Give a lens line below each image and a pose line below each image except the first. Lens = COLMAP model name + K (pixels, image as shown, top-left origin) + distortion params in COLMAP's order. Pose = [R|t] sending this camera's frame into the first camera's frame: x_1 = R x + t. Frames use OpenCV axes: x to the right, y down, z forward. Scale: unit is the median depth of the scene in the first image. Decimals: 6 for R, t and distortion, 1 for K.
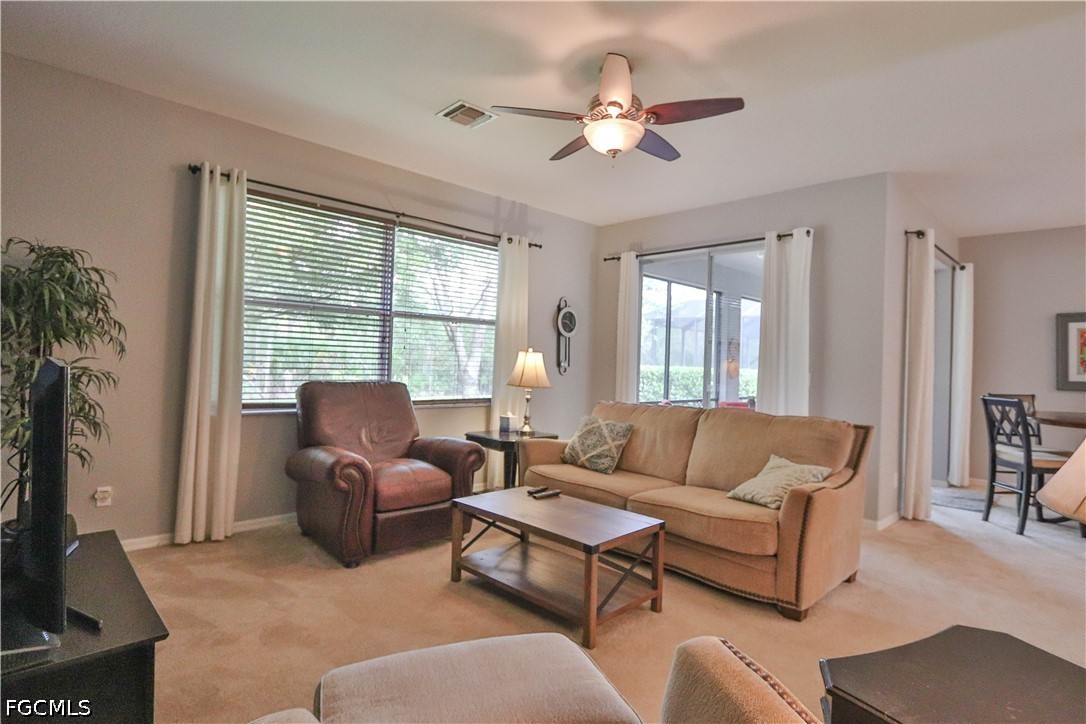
lens RADIAL K [[557.9, 0, 548.1], [0, 557.9, 354.8], [0, 0, 1]] dist [-0.014365, 0.000906]
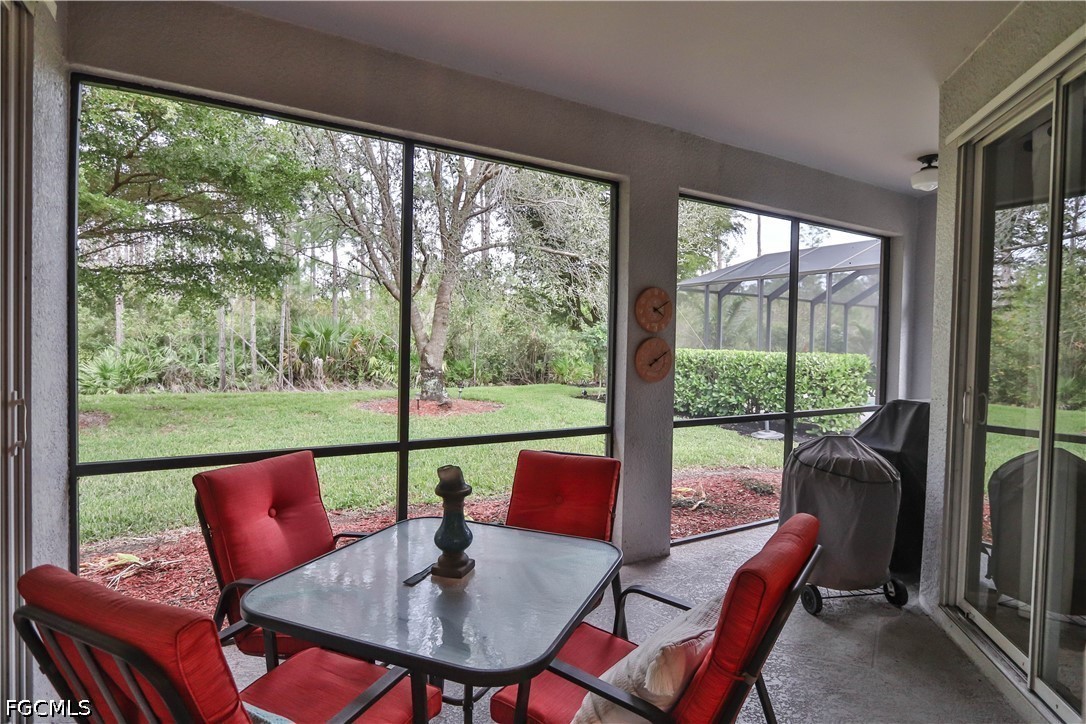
lens RADIAL K [[557.9, 0, 548.1], [0, 557.9, 354.8], [0, 0, 1]] dist [-0.014365, 0.000906]
pose [[0.969672, -0.005074, -0.244356, 0.599928], [0.012902, 0.999453, 0.030446, 0.014083], [0.244068, -0.032676, 0.969207, 0.933308]]
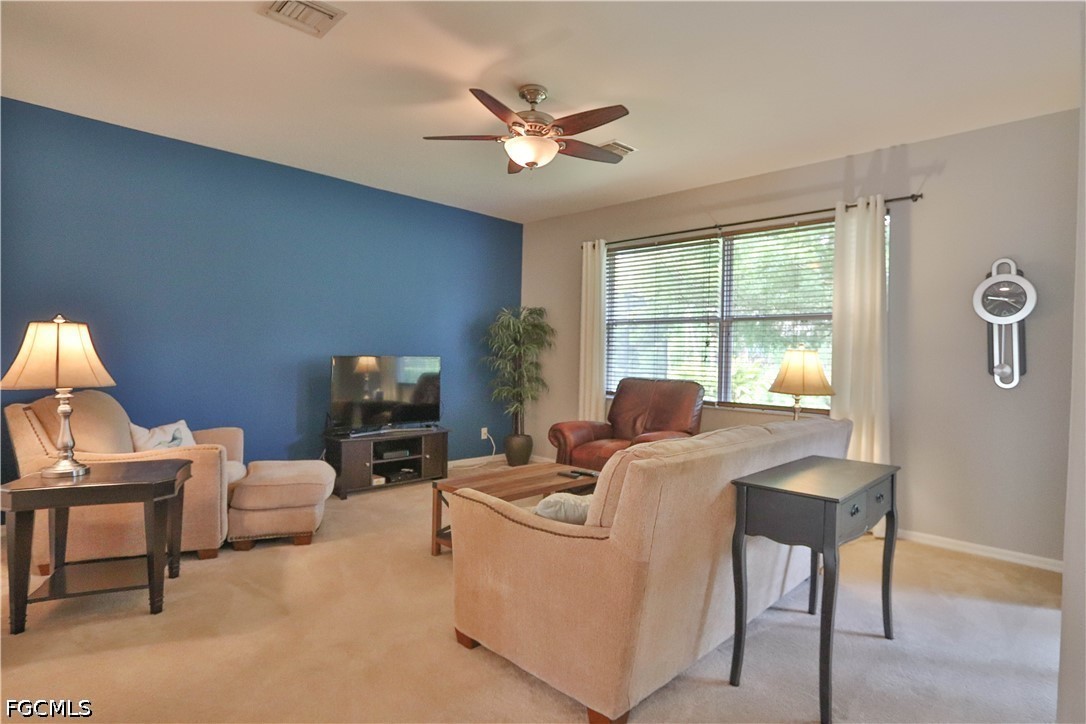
lens RADIAL K [[557.9, 0, 548.1], [0, 557.9, 354.8], [0, 0, 1]] dist [-0.014365, 0.000906]
pose [[0.025895, -0.032577, -0.999134, 0.690805], [-0.010659, 0.999403, -0.032862, 0.029002], [0.999608, 0.011500, 0.025532, 0.569063]]
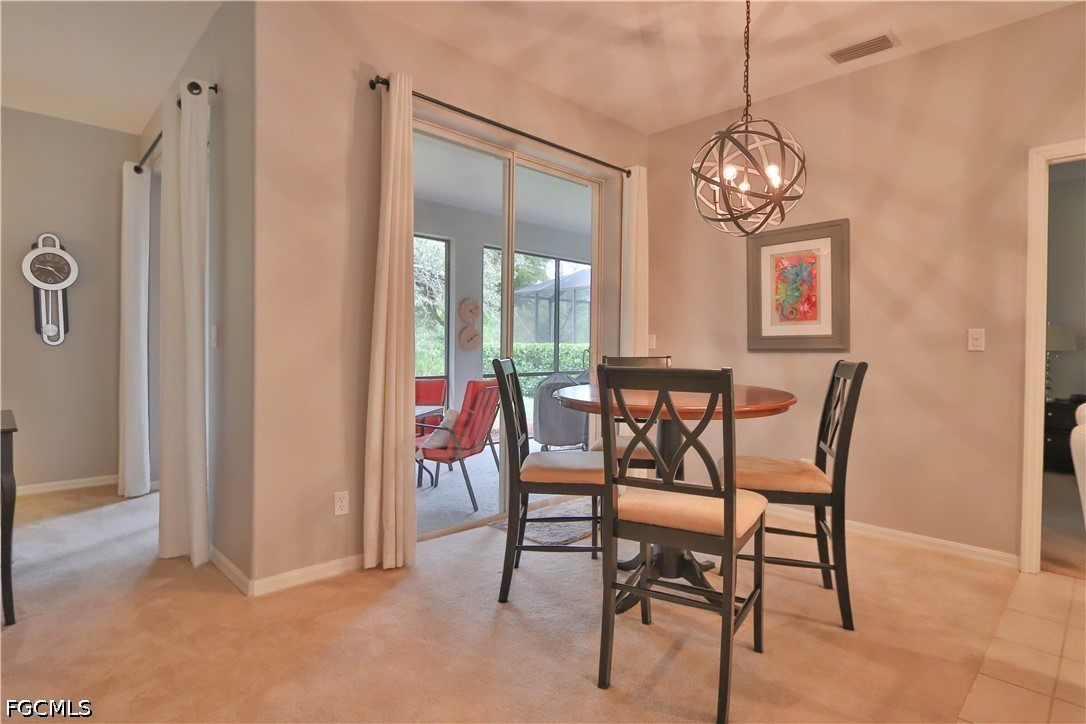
lens RADIAL K [[557.9, 0, 548.1], [0, 557.9, 354.8], [0, 0, 1]] dist [-0.014365, 0.000906]
pose [[0.999750, -0.022342, 0.000525, 0.737844], [0.022318, 0.999363, 0.027847, 0.049327], [-0.001147, -0.027828, 0.999612, 0.355850]]
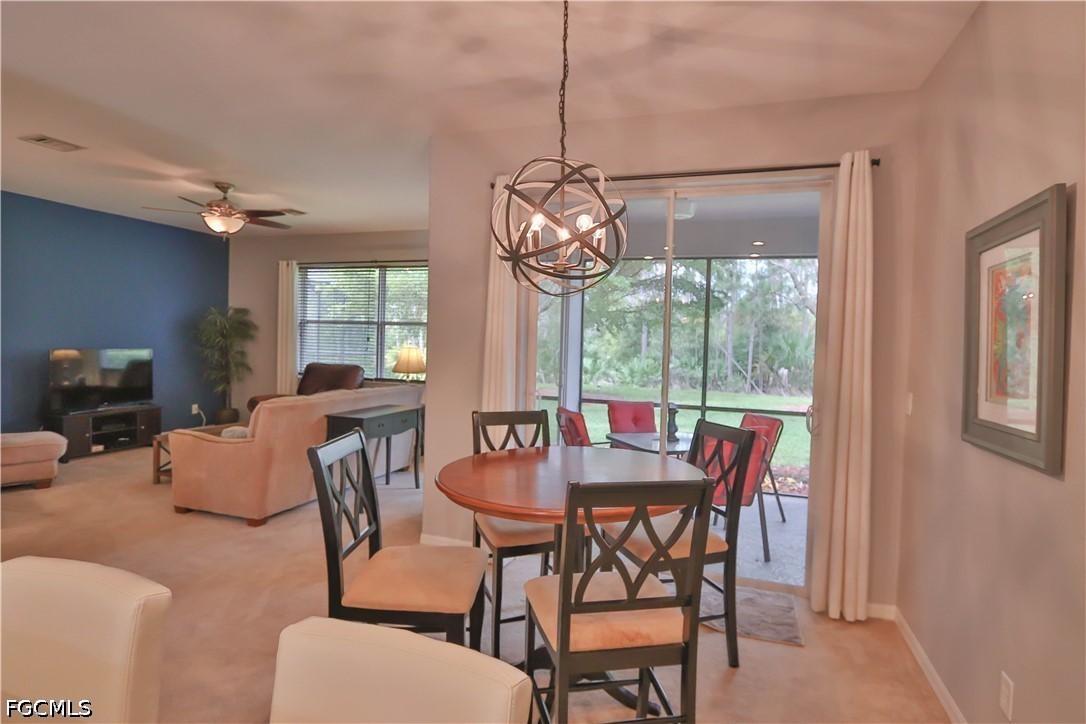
lens RADIAL K [[557.9, 0, 548.1], [0, 557.9, 354.8], [0, 0, 1]] dist [-0.014365, 0.000906]
pose [[0.455932, 0.005831, -0.889995, 1.213188], [-0.002975, 0.999983, 0.005028, 0.006424], [0.890010, 0.000355, 0.455942, 0.626281]]
